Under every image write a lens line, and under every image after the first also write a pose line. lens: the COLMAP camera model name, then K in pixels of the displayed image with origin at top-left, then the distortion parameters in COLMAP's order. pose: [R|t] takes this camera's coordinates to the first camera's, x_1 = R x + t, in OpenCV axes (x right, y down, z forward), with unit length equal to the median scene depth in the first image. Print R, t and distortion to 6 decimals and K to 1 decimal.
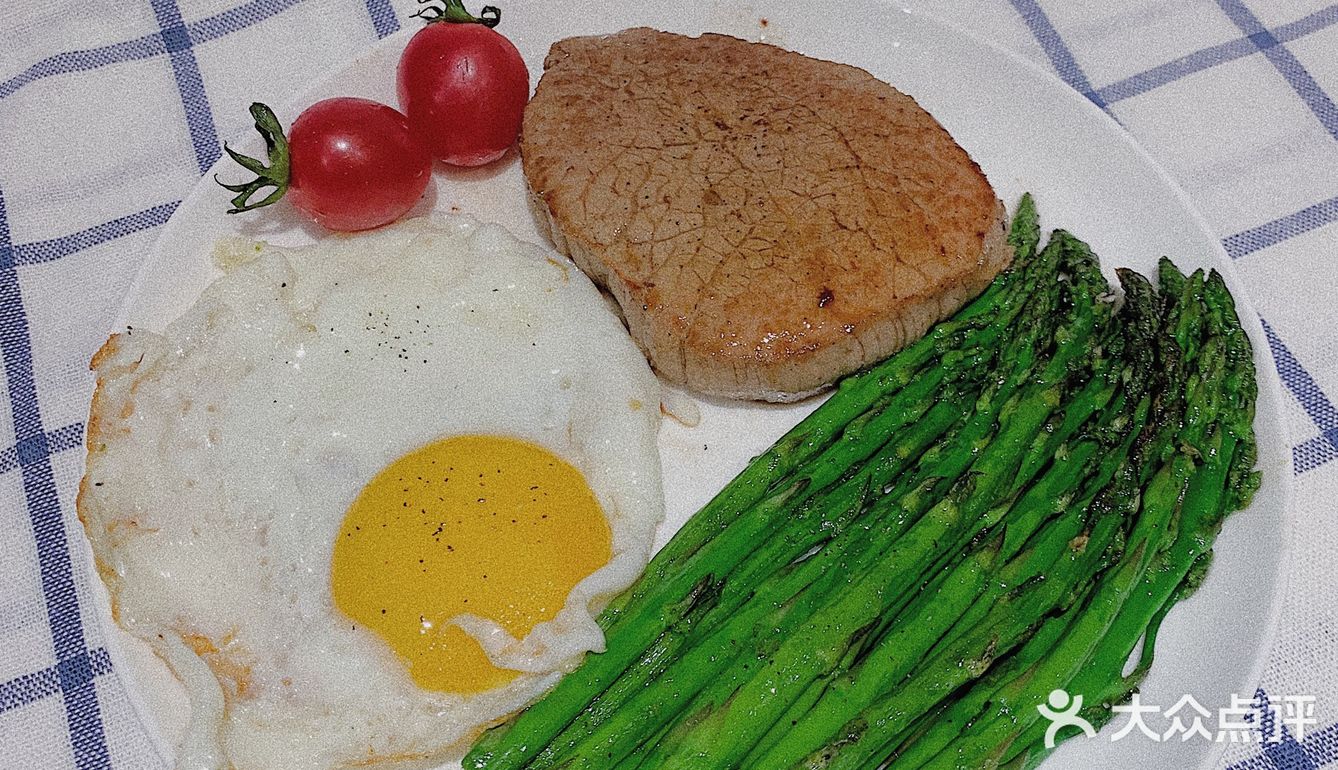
lens RADIAL K [[1348.4, 0, 669.0], [0, 1348.4, 385.0], [0, 0, 1]] dist [0.165247, -0.579620]
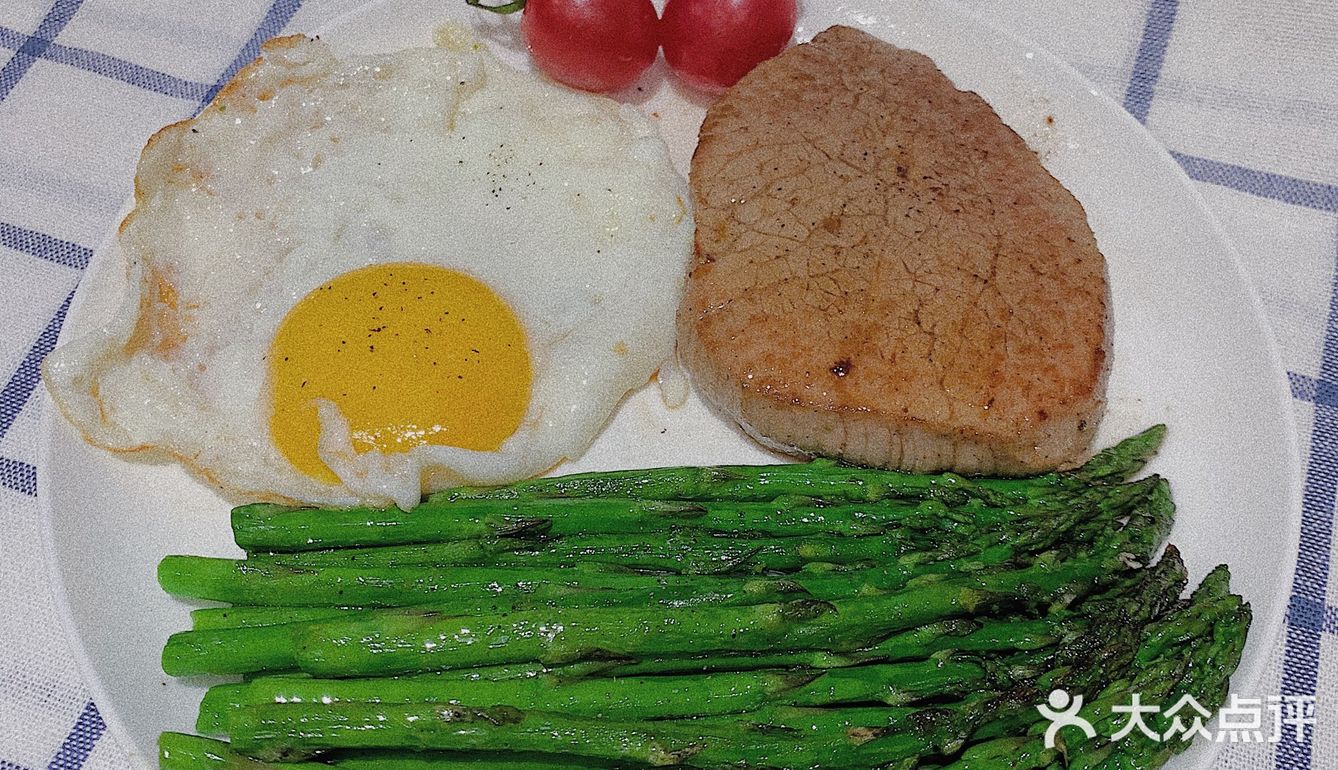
lens RADIAL K [[1348.4, 0, 669.0], [0, 1348.4, 385.0], [0, 0, 1]] dist [0.165247, -0.579620]
pose [[0.760239, 0.559471, -0.330195, 0.332618], [-0.564622, 0.820416, 0.090103, -0.070366], [0.321308, 0.117936, 0.939602, 0.095202]]
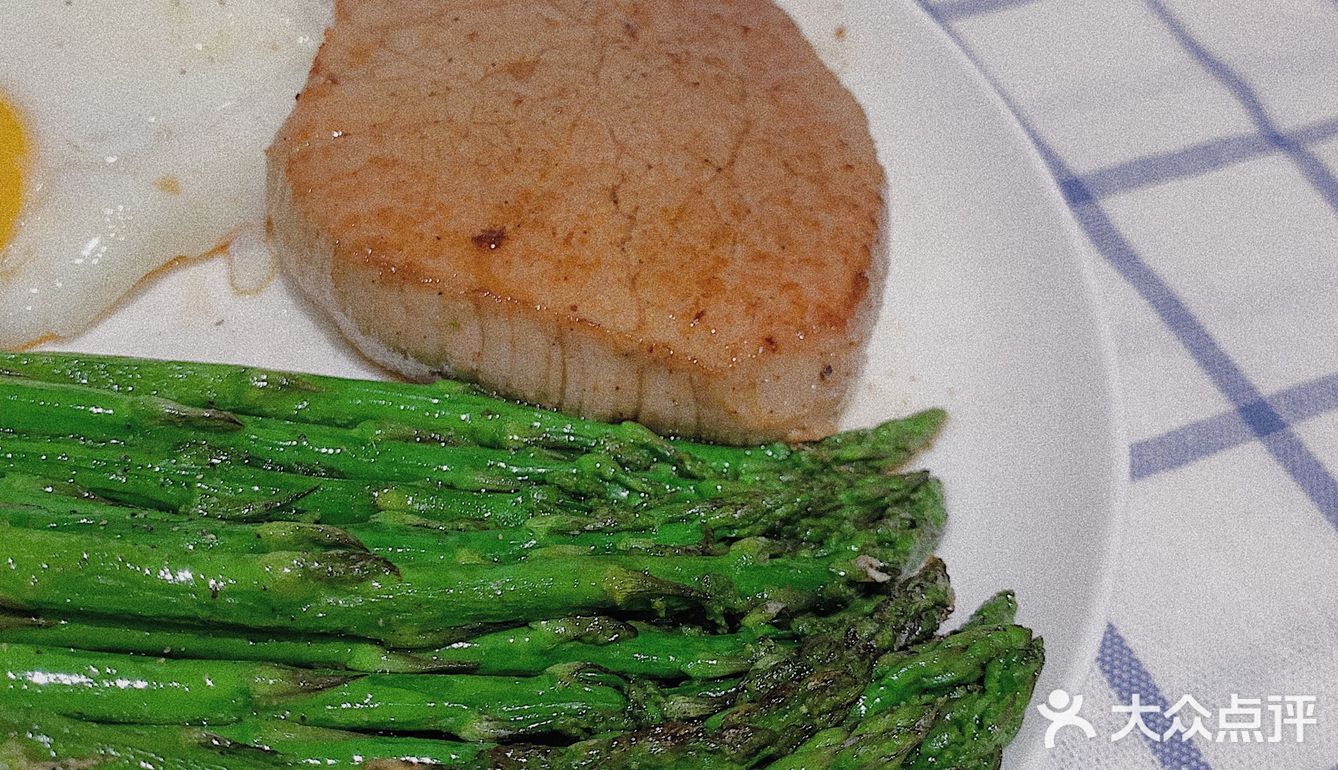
lens RADIAL K [[1391.9, 0, 671.5], [0, 1391.9, 349.2], [0, 0, 1]] dist [0.179942, -0.649507]
pose [[0.728260, 0.606962, -0.318172, 0.403125], [-0.663489, 0.740684, -0.105685, -0.014557], [0.171518, 0.288070, 0.942124, 0.423039]]
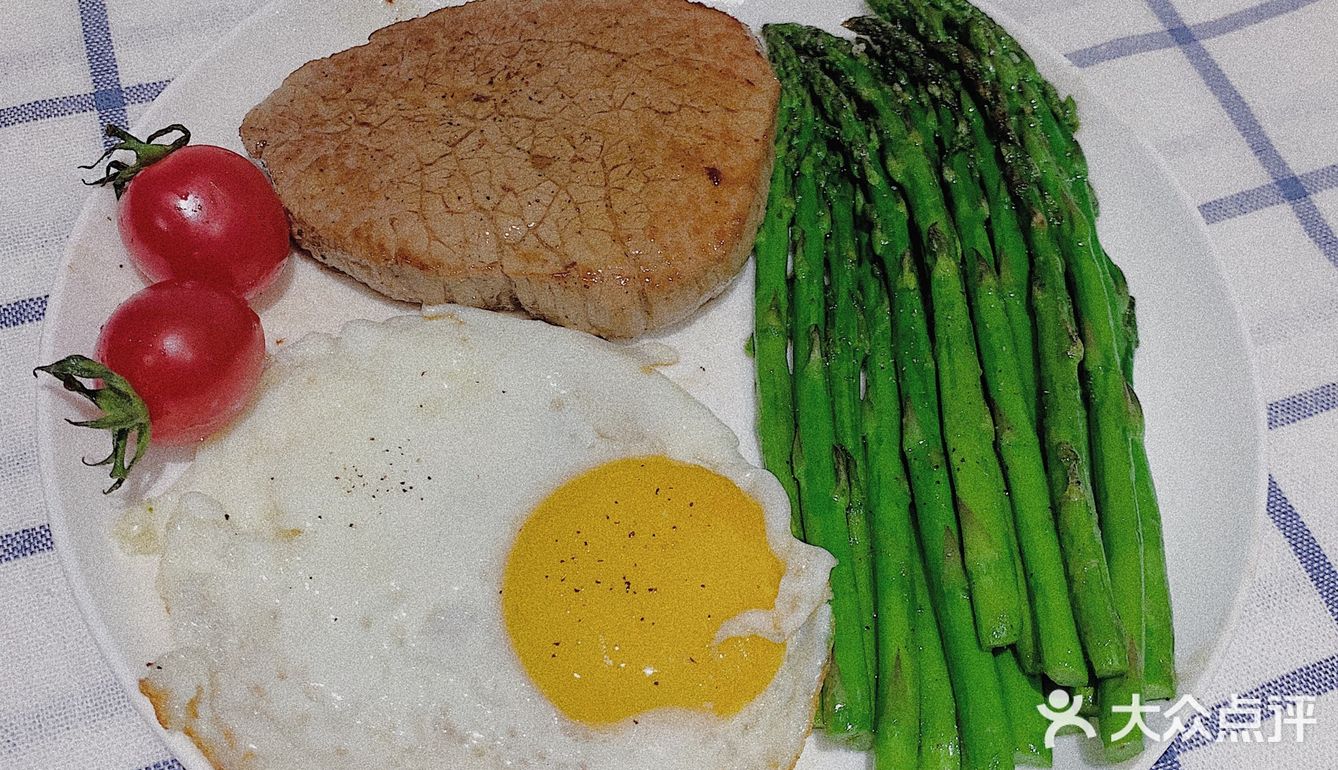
lens RADIAL K [[1348.4, 0, 669.0], [0, 1348.4, 385.0], [0, 0, 1]] dist [0.165247, -0.579620]
pose [[0.685848, -0.593305, 0.421427, -0.421285], [0.570745, 0.797801, 0.194329, -0.153315], [-0.451511, 0.107247, 0.885797, 0.132580]]
